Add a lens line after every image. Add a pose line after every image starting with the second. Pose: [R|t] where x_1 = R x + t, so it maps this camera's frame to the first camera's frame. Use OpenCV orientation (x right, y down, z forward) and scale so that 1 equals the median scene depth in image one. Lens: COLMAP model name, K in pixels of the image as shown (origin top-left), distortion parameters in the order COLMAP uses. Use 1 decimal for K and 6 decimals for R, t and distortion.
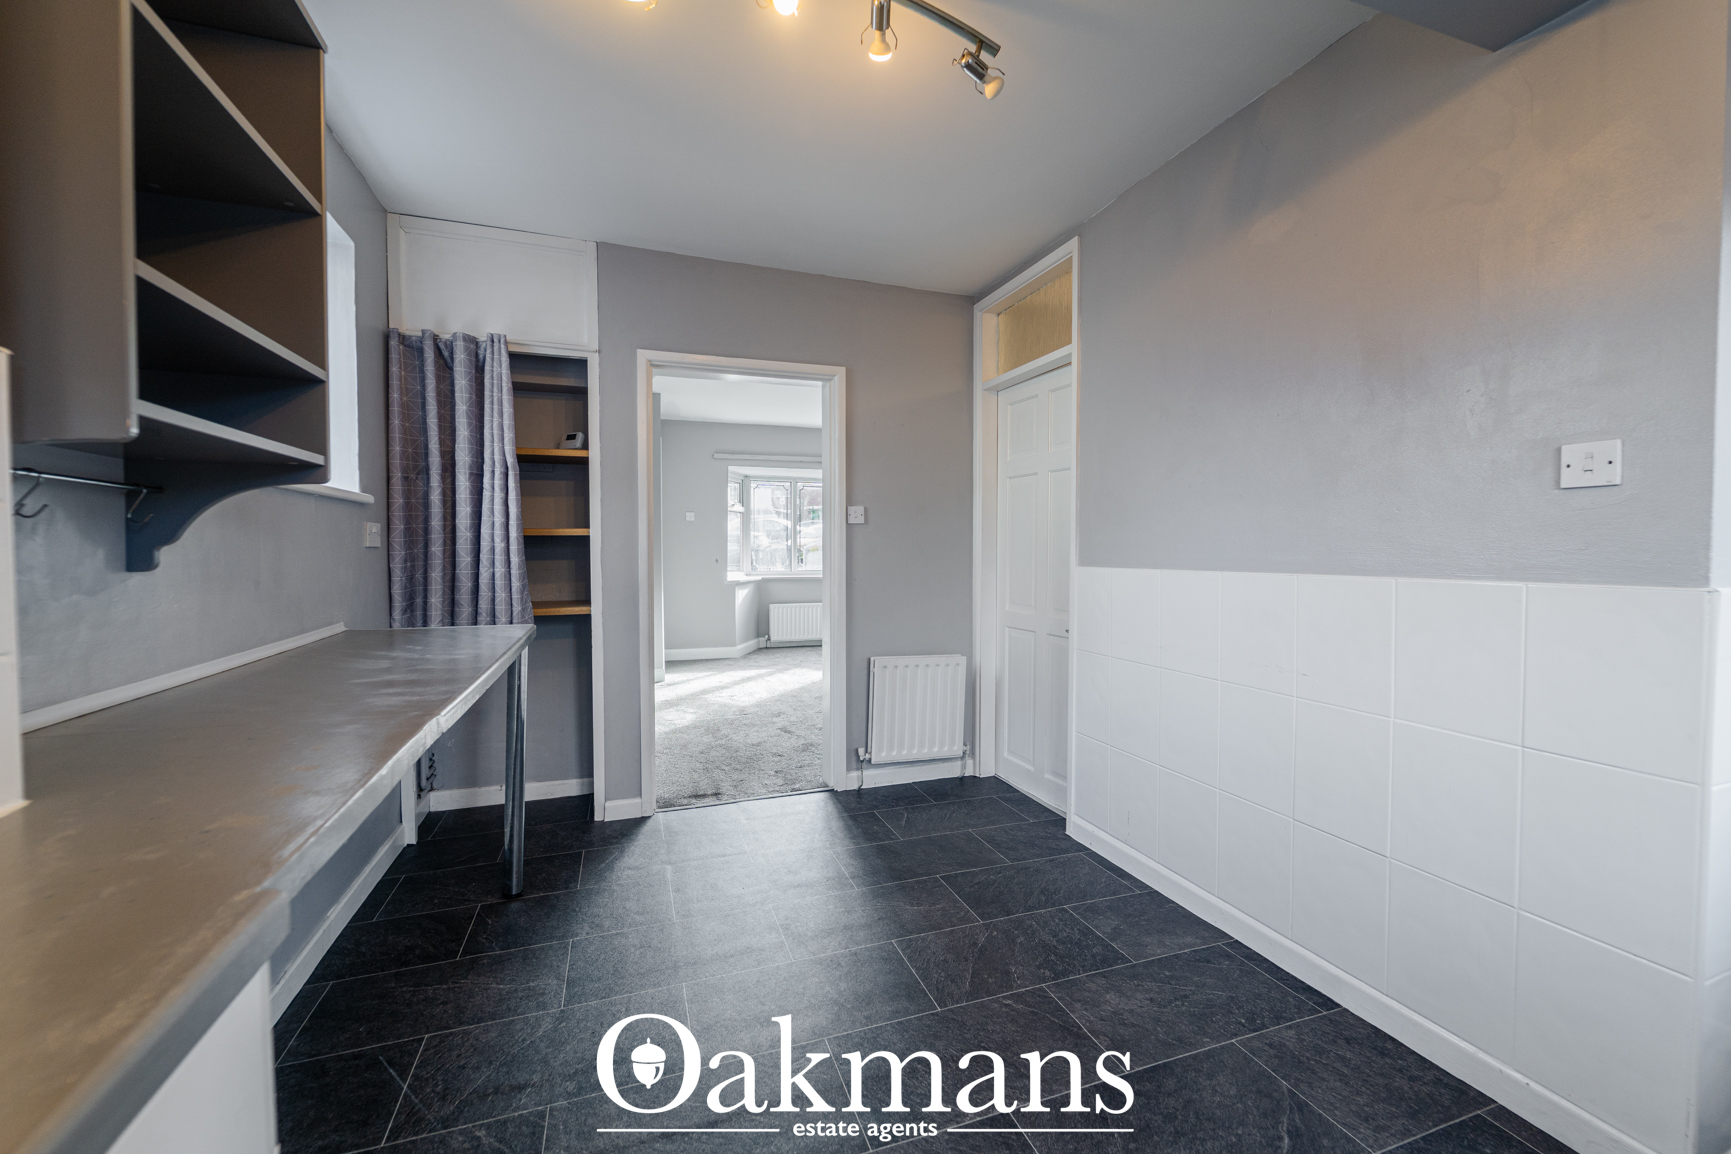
lens RADIAL K [[691.3, 0, 866.3], [0, 691.3, 567.1], [0, 0, 1]] dist [-0.000691, -0.002033]
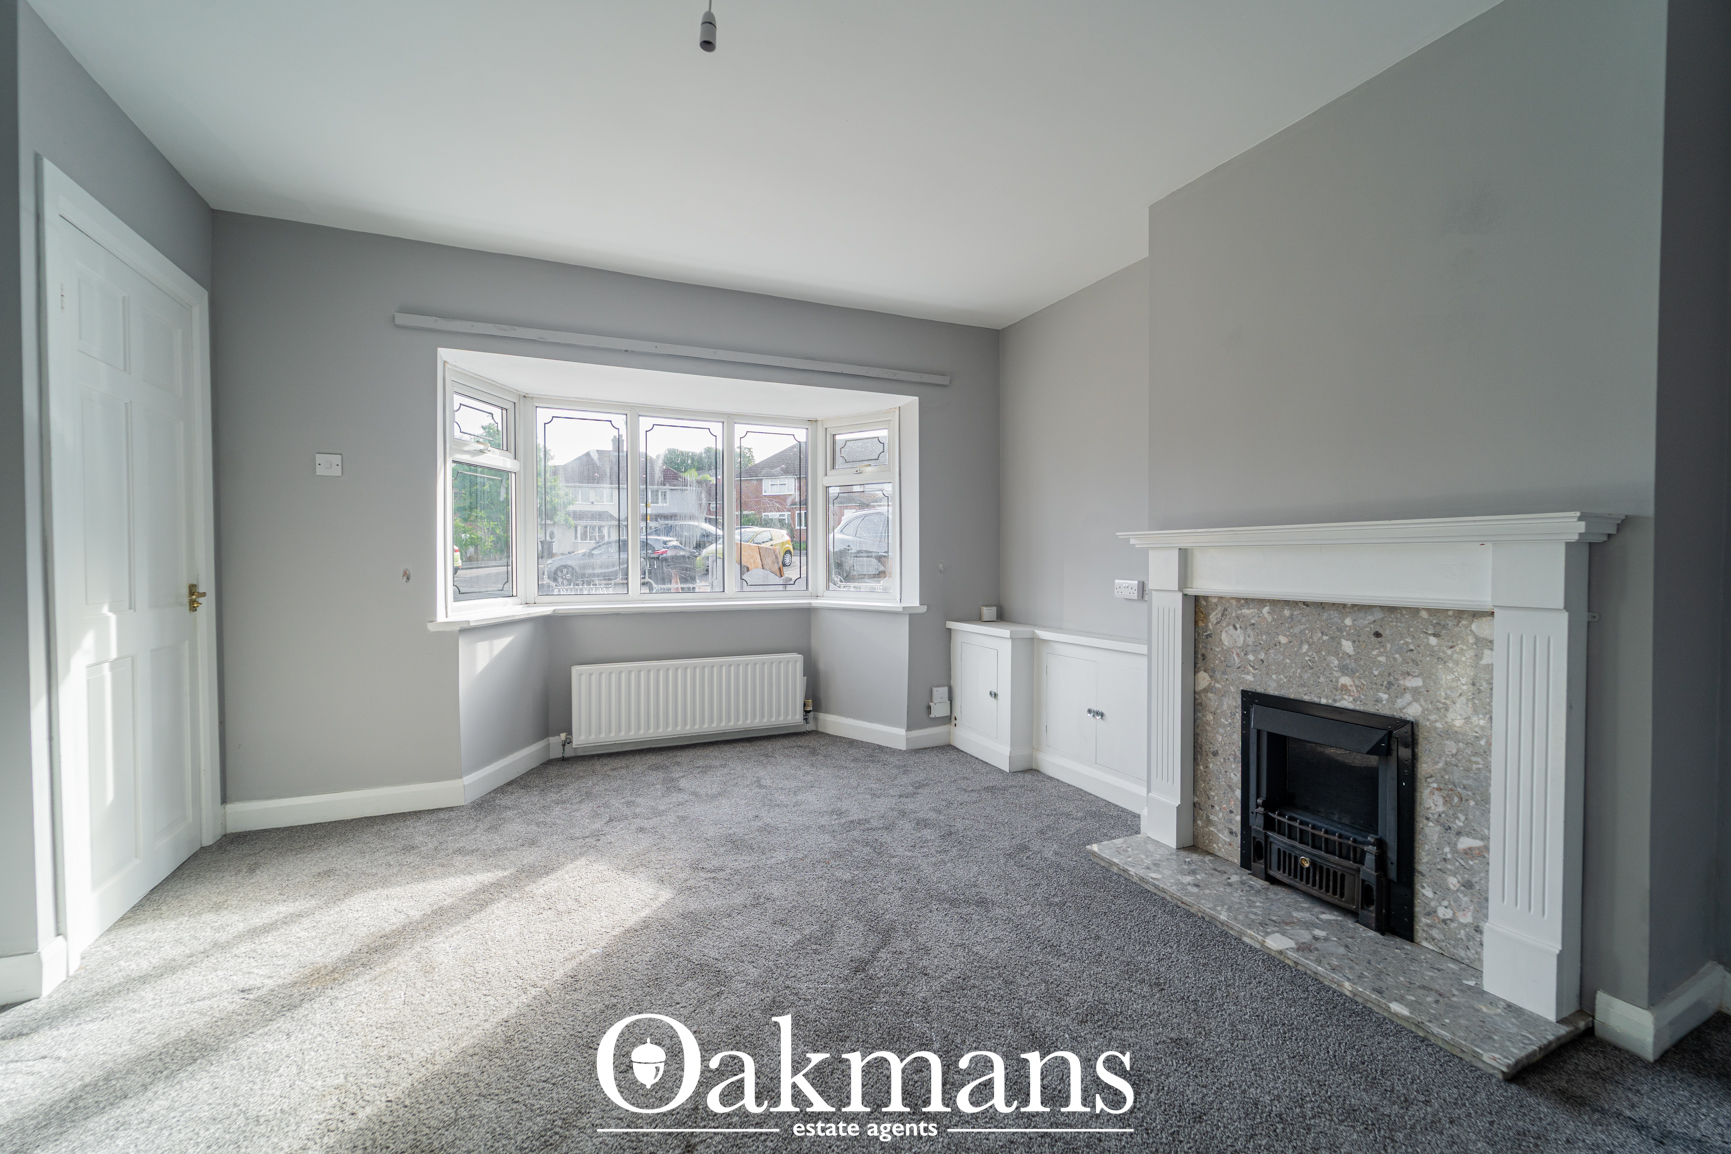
lens RADIAL K [[703.2, 0, 861.3], [0, 703.2, 568.5], [0, 0, 1]] dist [-0.001804, -0.000786]
pose [[0.996849, -0.001123, 0.079313, 0.031413], [0.002148, 0.999915, -0.012838, -0.010227], [-0.079292, 0.012968, 0.996767, 0.807043]]
